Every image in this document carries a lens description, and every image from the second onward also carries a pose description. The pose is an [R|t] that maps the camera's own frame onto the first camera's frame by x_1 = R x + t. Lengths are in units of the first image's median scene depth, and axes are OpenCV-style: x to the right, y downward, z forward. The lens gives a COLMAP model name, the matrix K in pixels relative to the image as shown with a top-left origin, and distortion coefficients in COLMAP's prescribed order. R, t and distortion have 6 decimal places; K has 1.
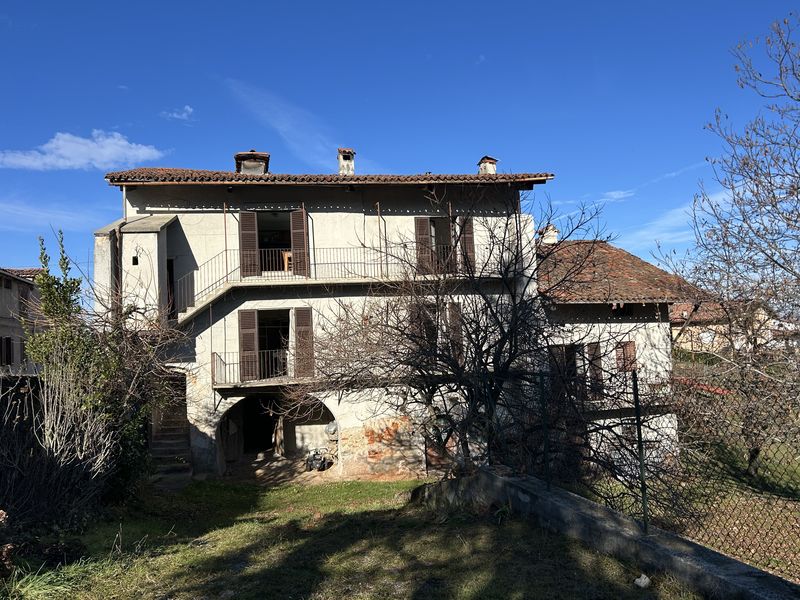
lens RADIAL K [[668.2, 0, 400.0], [0, 668.2, 300.0], [0, 0, 1]] dist [0.070727, -0.101817]
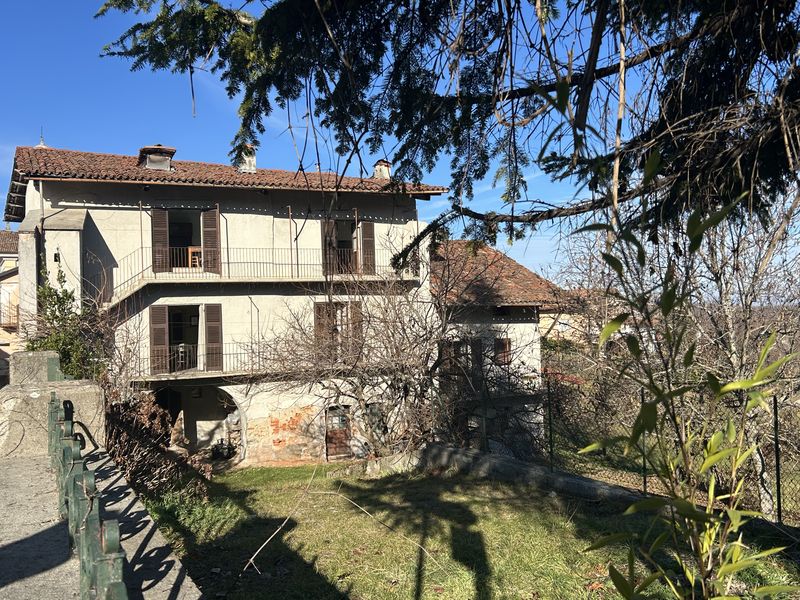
lens RADIAL K [[779.8, 0, 401.6], [0, 779.8, 319.4], [0, 0, 1]] dist [0.012192, -0.003876]
pose [[0.974488, 0.018495, 0.223677, -0.132037], [-0.032520, 0.997717, 0.059182, -0.046644], [-0.222072, -0.064946, 0.972865, -0.245849]]
